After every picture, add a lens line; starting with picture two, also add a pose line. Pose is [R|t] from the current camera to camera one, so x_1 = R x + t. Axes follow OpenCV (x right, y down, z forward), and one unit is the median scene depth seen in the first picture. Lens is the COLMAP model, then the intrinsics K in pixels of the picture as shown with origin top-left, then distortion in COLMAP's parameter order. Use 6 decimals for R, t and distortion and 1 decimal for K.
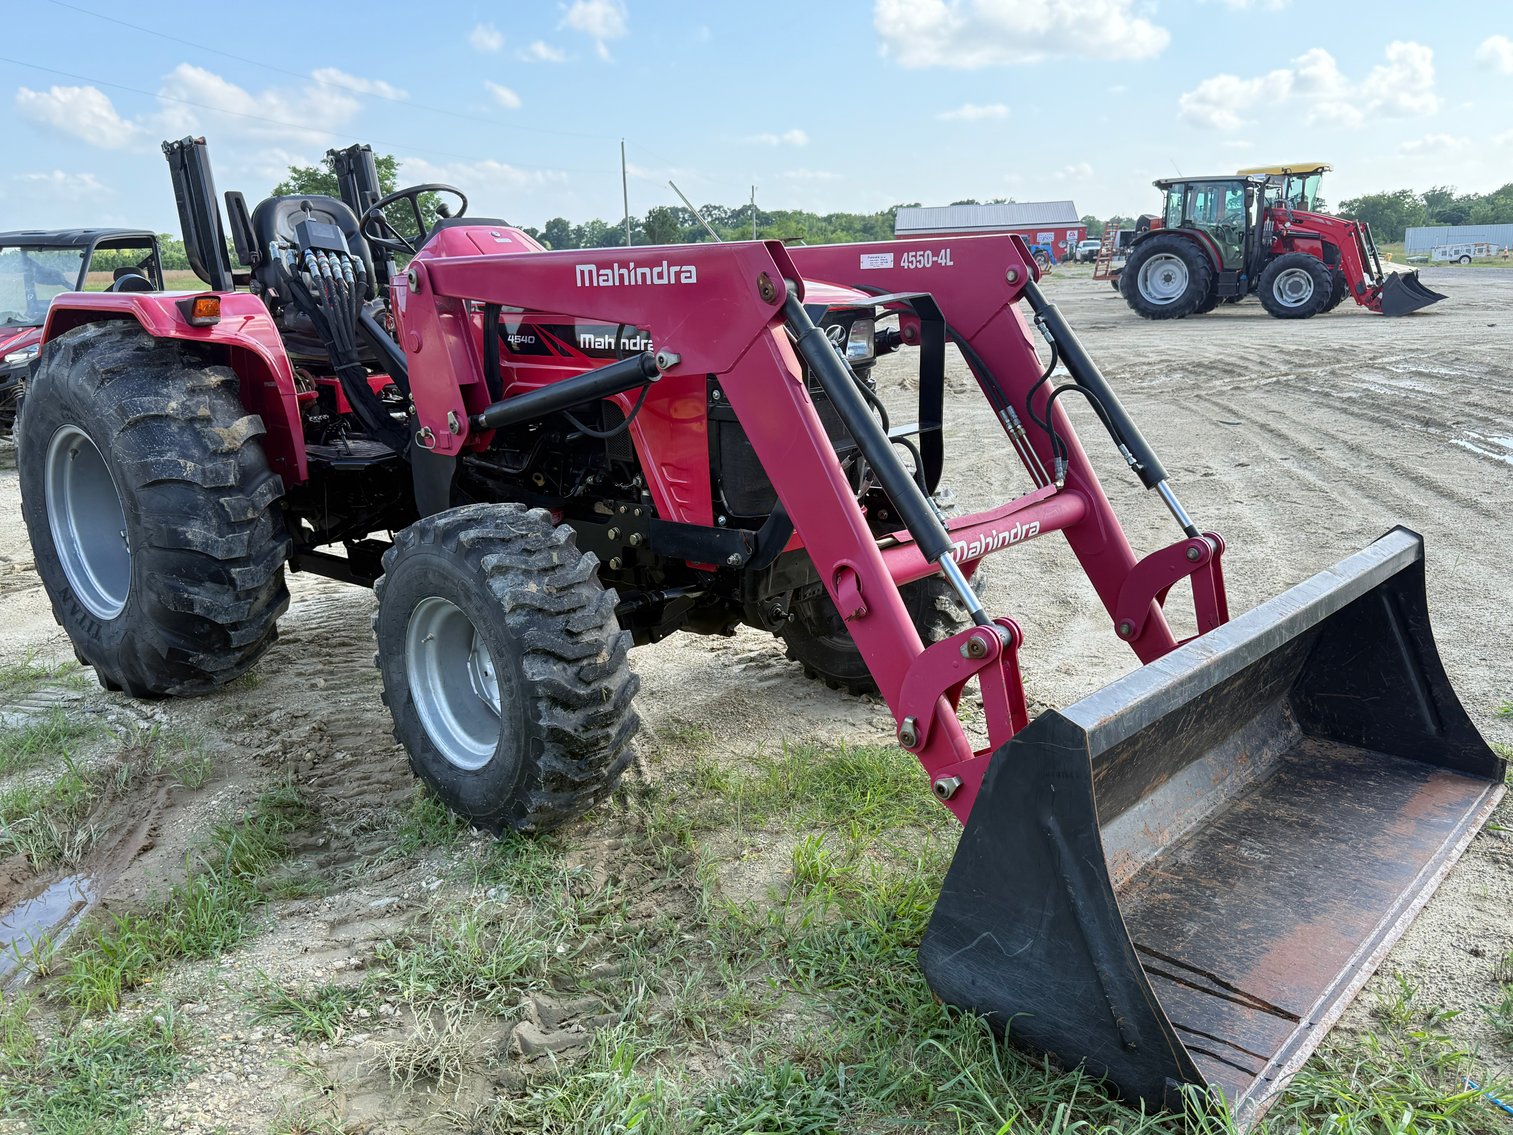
lens RADIAL K [[1271.2, 0, 761.0], [0, 1271.2, 568.2], [0, 0, 1]] dist [0.160520, -0.316271]
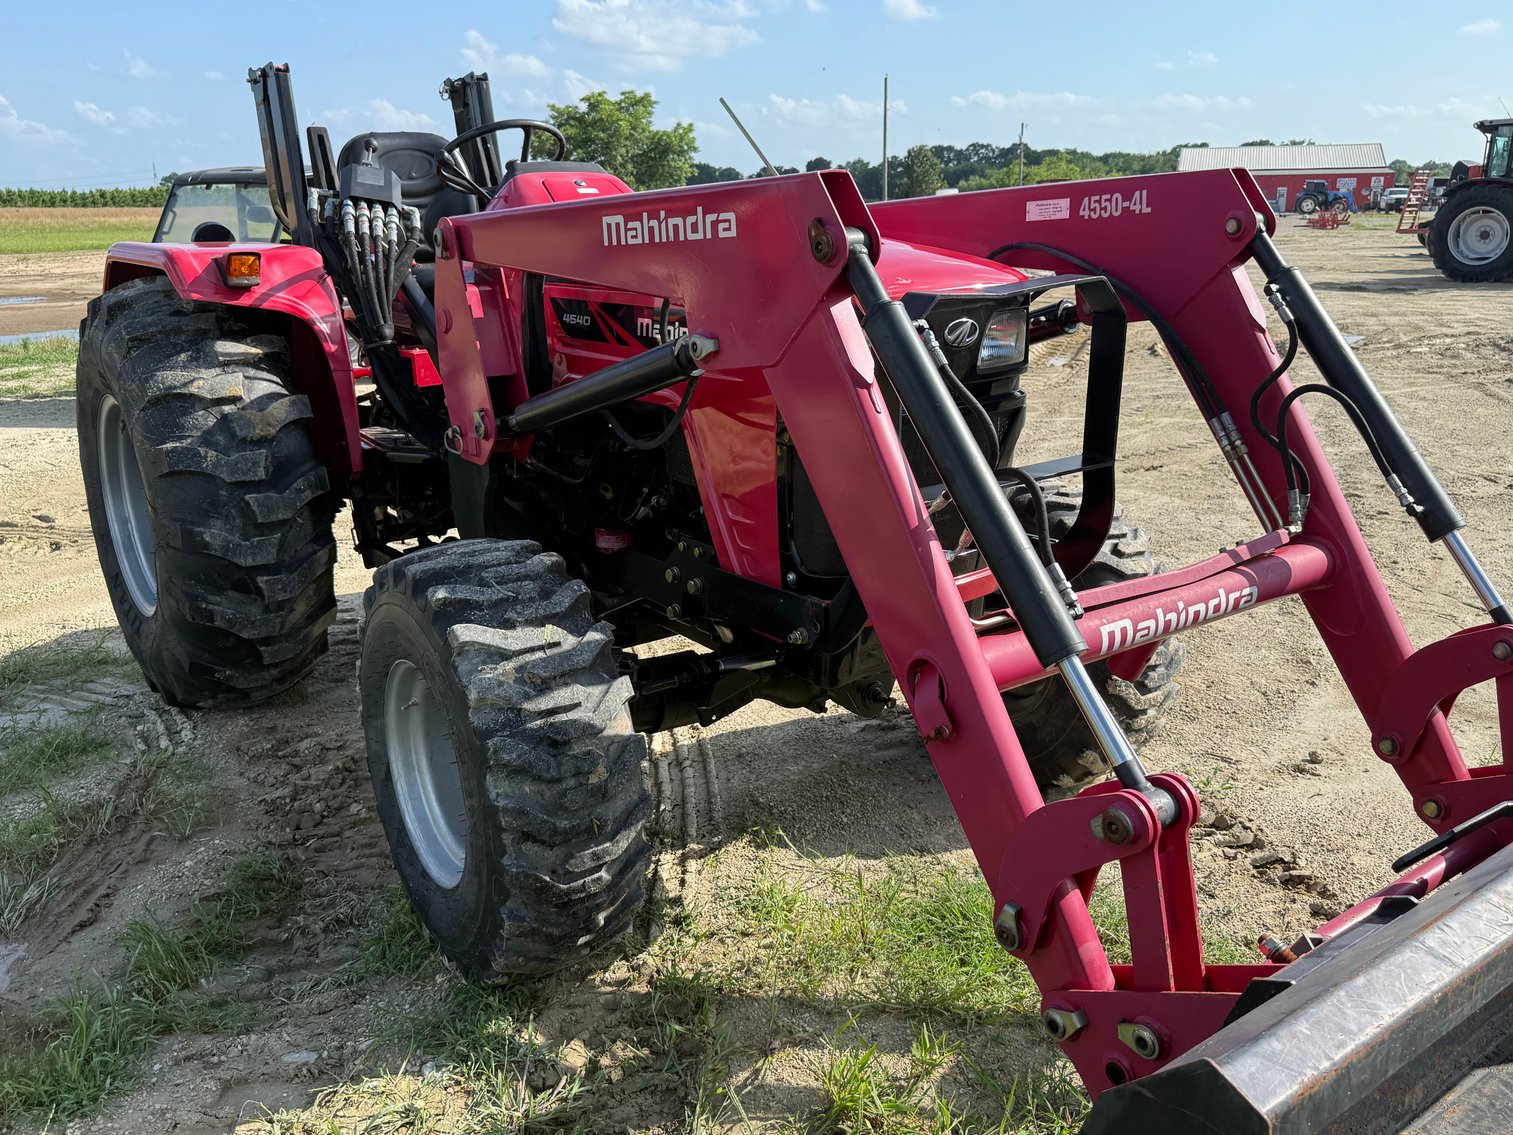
lens RADIAL K [[1271.2, 0, 761.0], [0, 1271.2, 568.2], [0, 0, 1]] dist [0.160520, -0.316271]
pose [[0.981740, 0.064748, -0.178870, 0.069442], [-0.056975, 0.997209, 0.048258, -0.065755], [0.181496, -0.037186, 0.982688, 0.226037]]
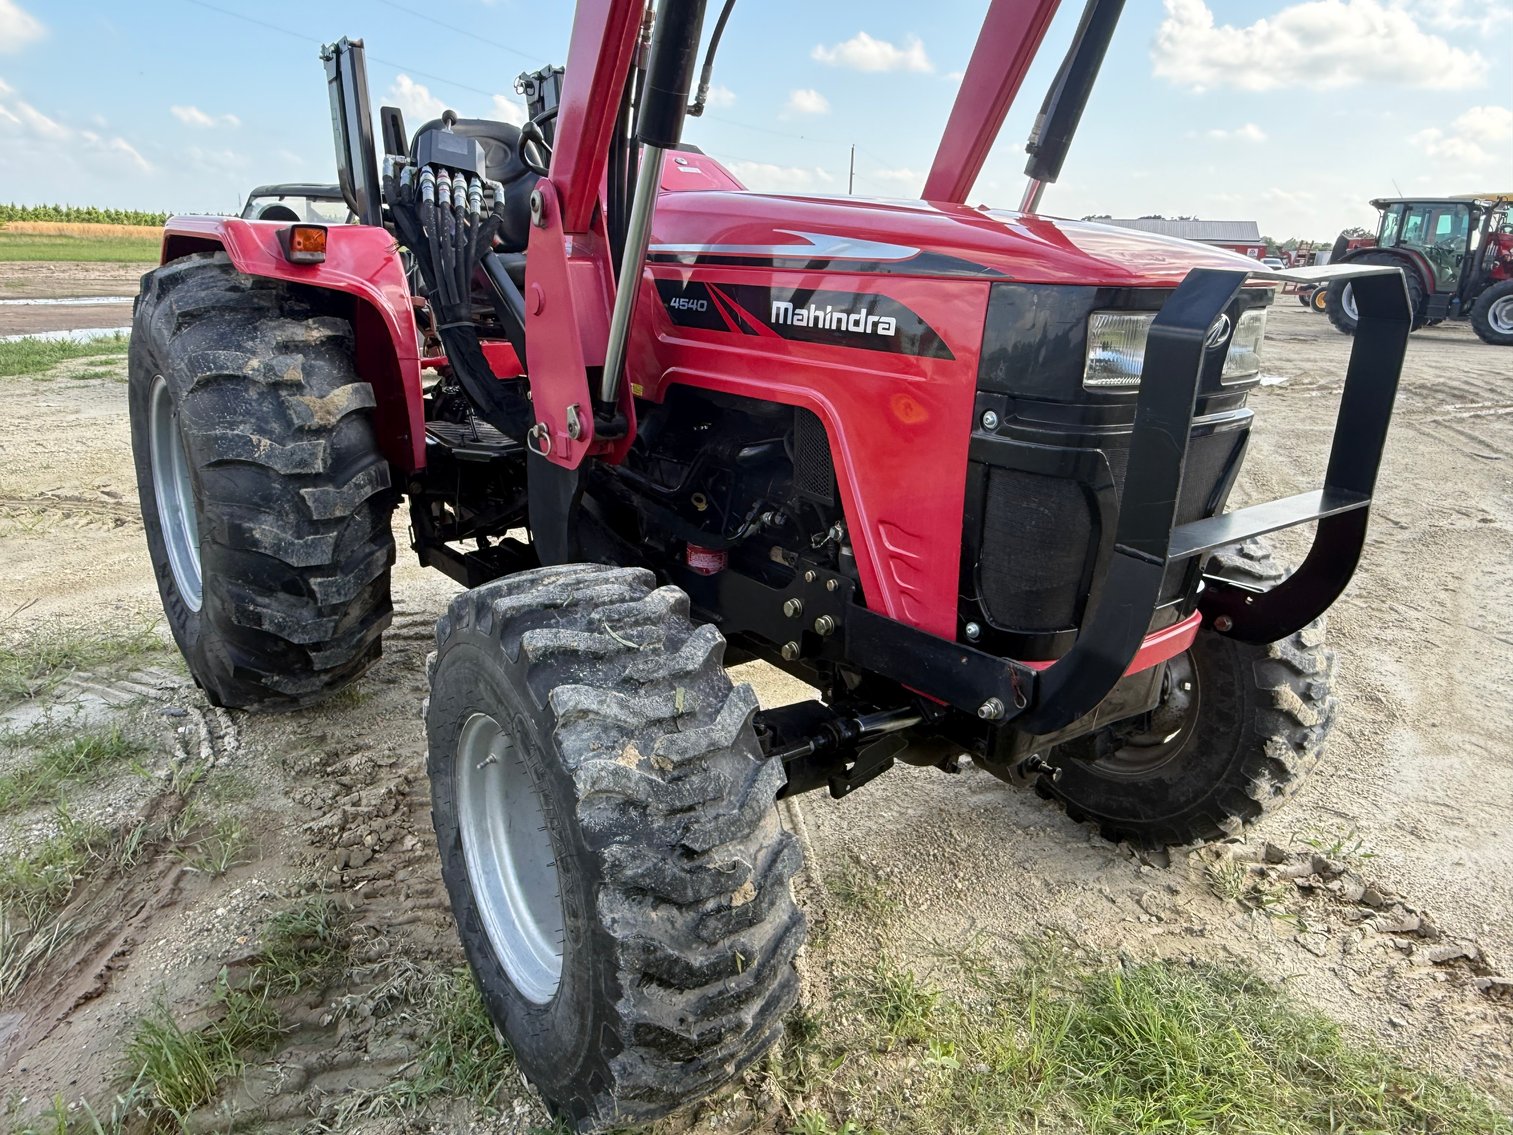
lens RADIAL K [[1061.4, 0, 737.8], [0, 1061.4, 565.2], [0, 0, 1]] dist [0.009956, -0.002987]
pose [[0.979848, 0.107246, -0.168513, -0.048516], [-0.098165, 0.993277, 0.061352, -0.073312], [0.173960, -0.043574, 0.983788, 0.416855]]
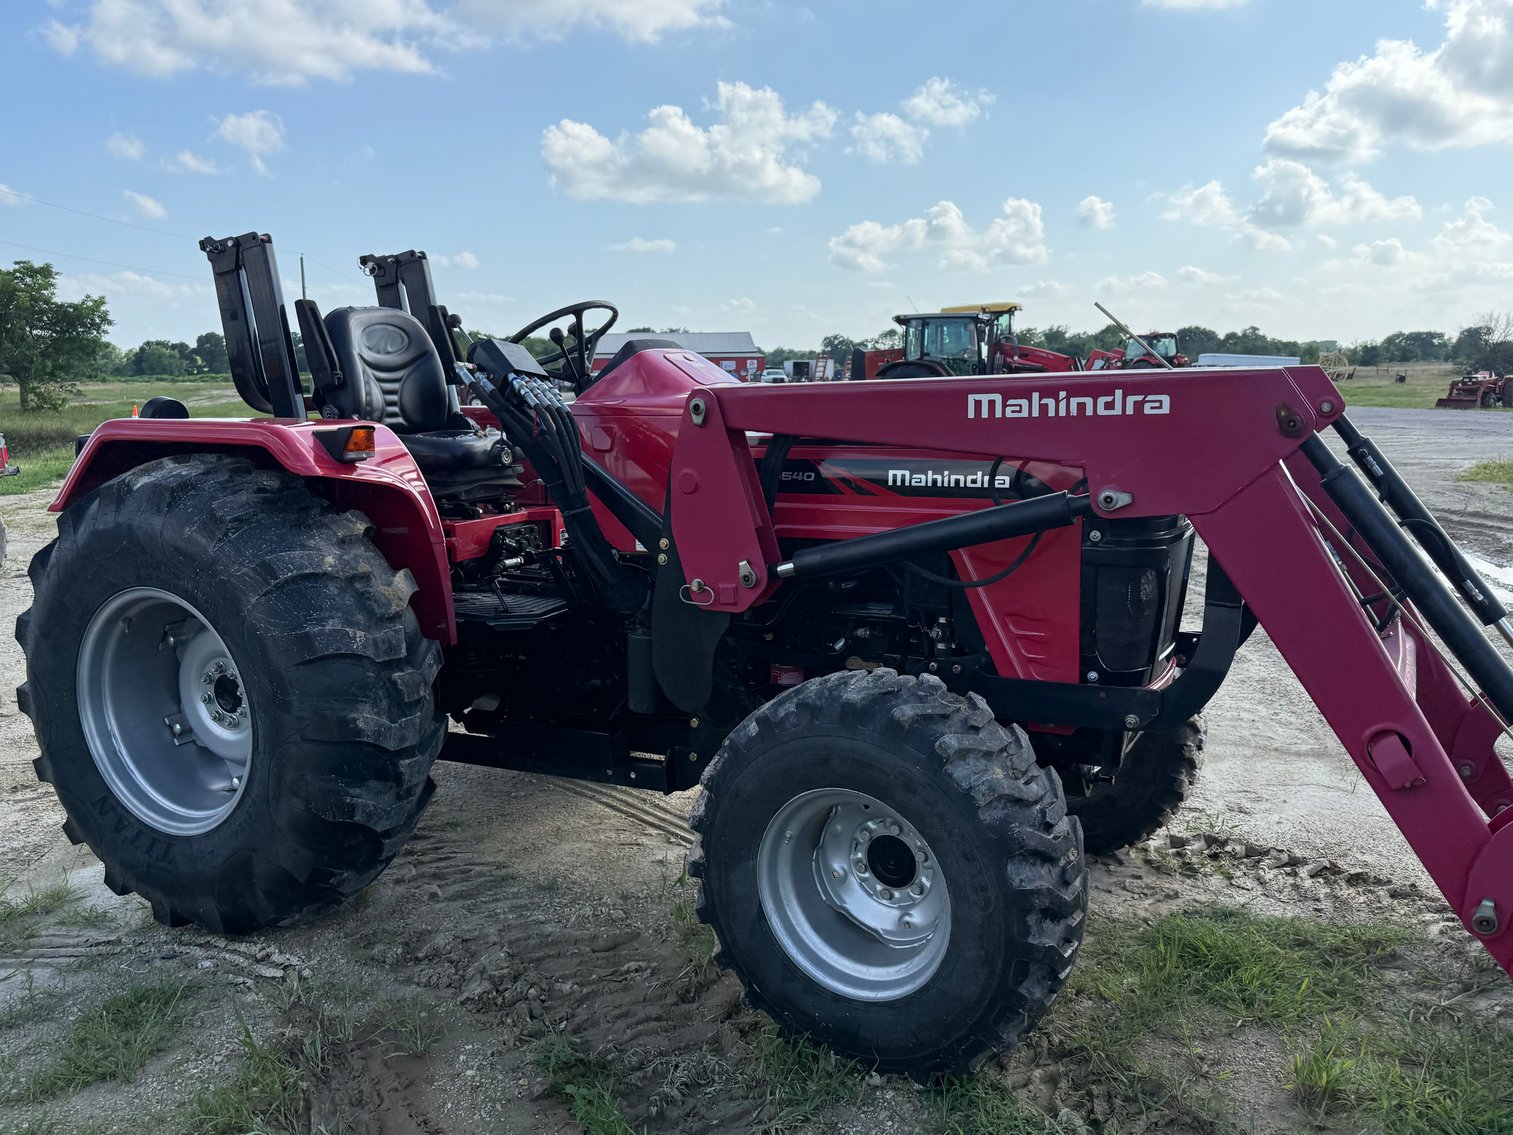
lens RADIAL K [[1271.2, 0, 761.0], [0, 1271.2, 568.2], [0, 0, 1]] dist [0.160520, -0.316271]
pose [[0.965655, -0.025428, 0.258582, -0.401525], [0.048913, 0.995197, -0.084795, -0.040343], [-0.255184, 0.094531, 0.962260, 0.164799]]
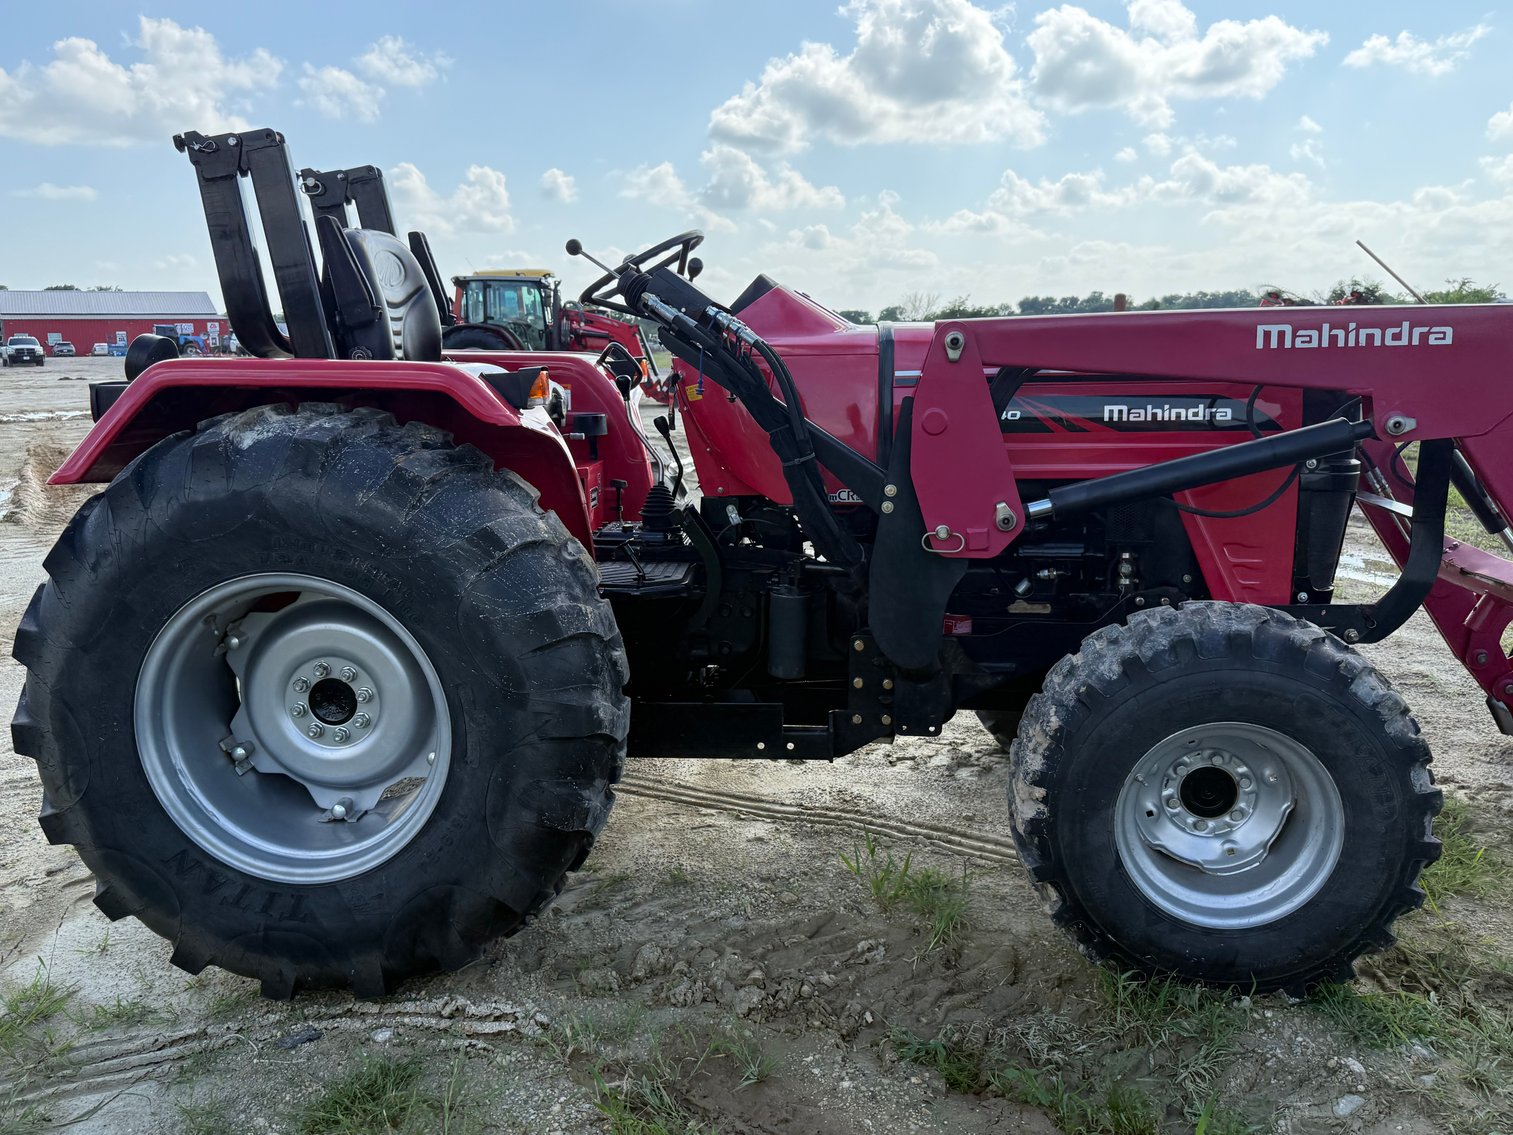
lens RADIAL K [[1281.5, 0, 732.1], [0, 1281.5, 558.6], [0, 0, 1]] dist [0.098046, -0.188714]
pose [[0.790698, -0.082222, 0.606660, -0.780234], [0.129934, 0.990903, -0.035052, -0.072531], [-0.598260, 0.106541, 0.794188, 0.412221]]
